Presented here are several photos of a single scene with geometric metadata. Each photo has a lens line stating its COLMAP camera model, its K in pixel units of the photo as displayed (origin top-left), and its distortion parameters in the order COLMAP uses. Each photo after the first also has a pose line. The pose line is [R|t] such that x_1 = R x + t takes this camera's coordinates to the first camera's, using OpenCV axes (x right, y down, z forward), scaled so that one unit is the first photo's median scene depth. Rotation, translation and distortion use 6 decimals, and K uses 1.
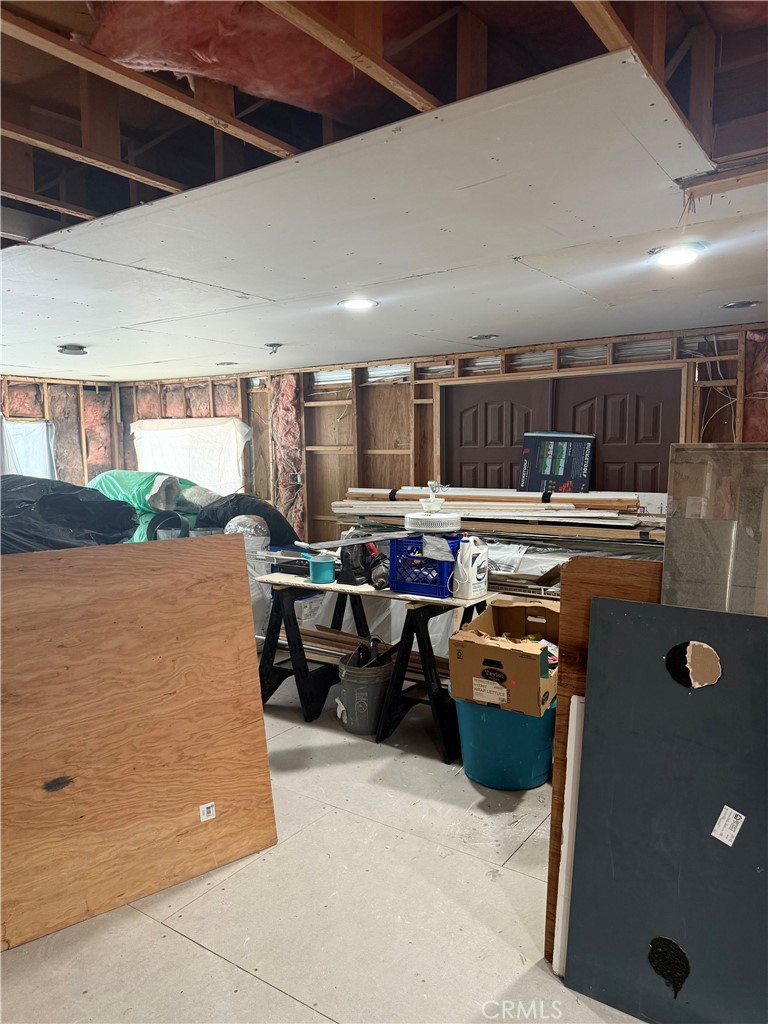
lens RADIAL K [[723.3, 0, 388.0], [0, 723.3, 514.4], [0, 0, 1]] dist [0.146471, -0.256740]
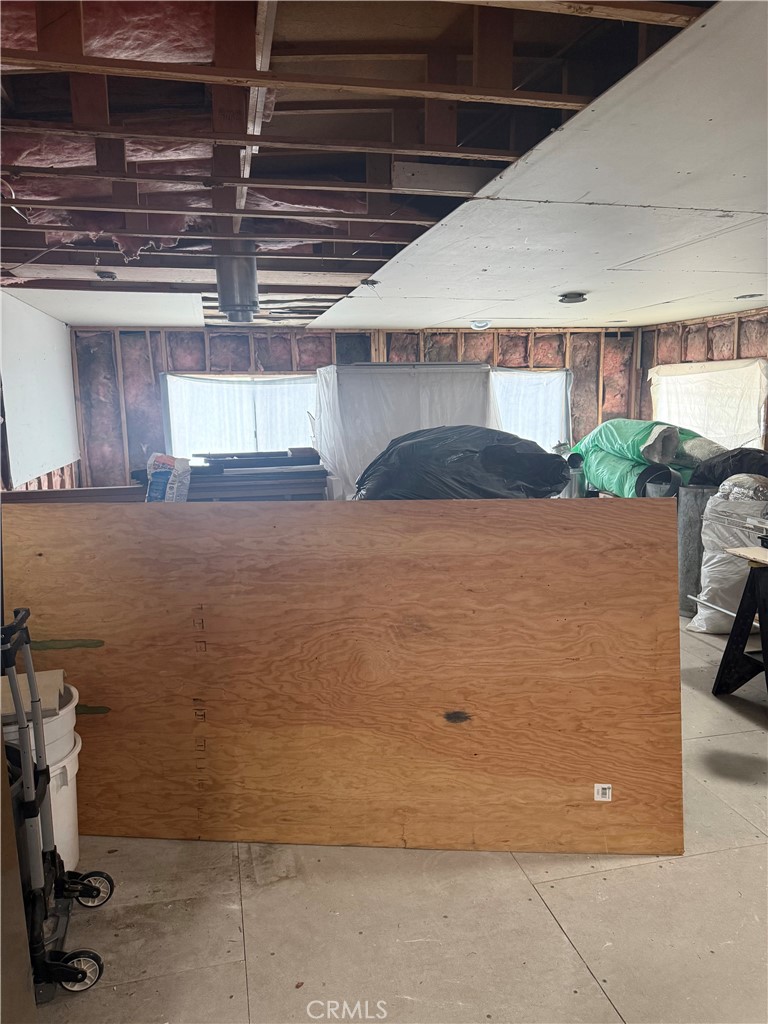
lens RADIAL K [[723.3, 0, 388.0], [0, 723.3, 514.4], [0, 0, 1]] dist [0.146471, -0.256740]
pose [[0.748527, 0.106643, -0.654473, 0.124984], [-0.058433, 0.993752, 0.095097, -0.019535], [0.660525, -0.032940, 0.750081, 0.131130]]
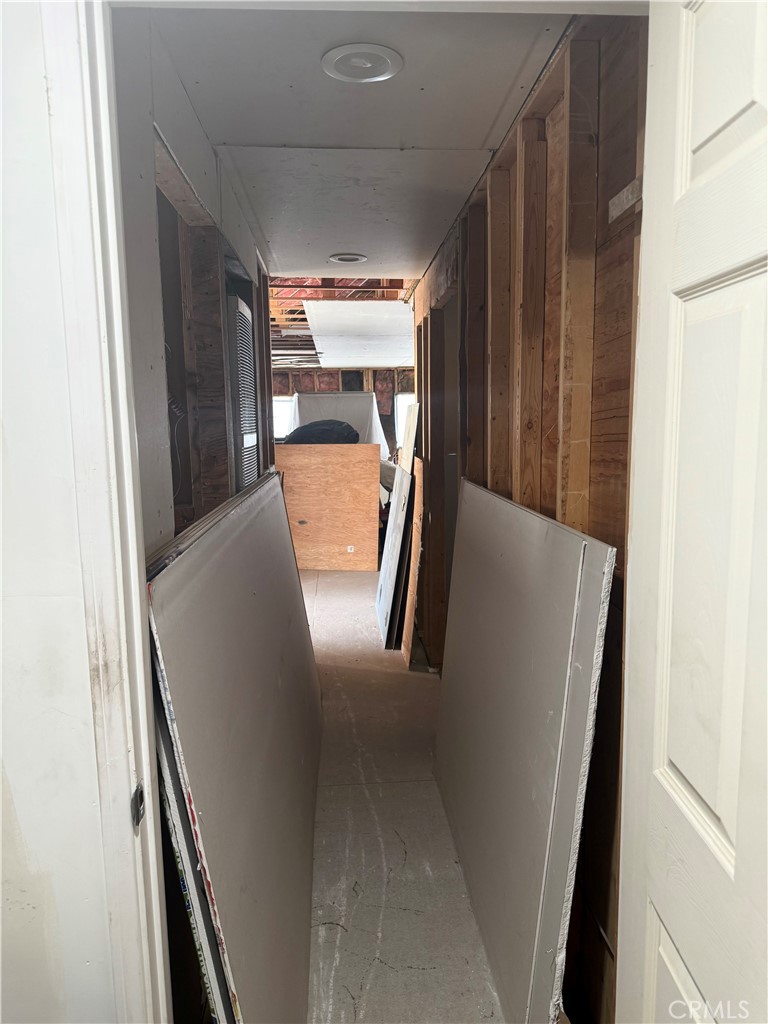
lens RADIAL K [[723.3, 0, 388.0], [0, 723.3, 514.4], [0, 0, 1]] dist [0.146471, -0.256740]
pose [[0.630264, 0.108313, -0.768788, 1.787547], [-0.068891, 0.994117, 0.083582, 0.058390], [0.773318, 0.000284, 0.634018, -0.519347]]
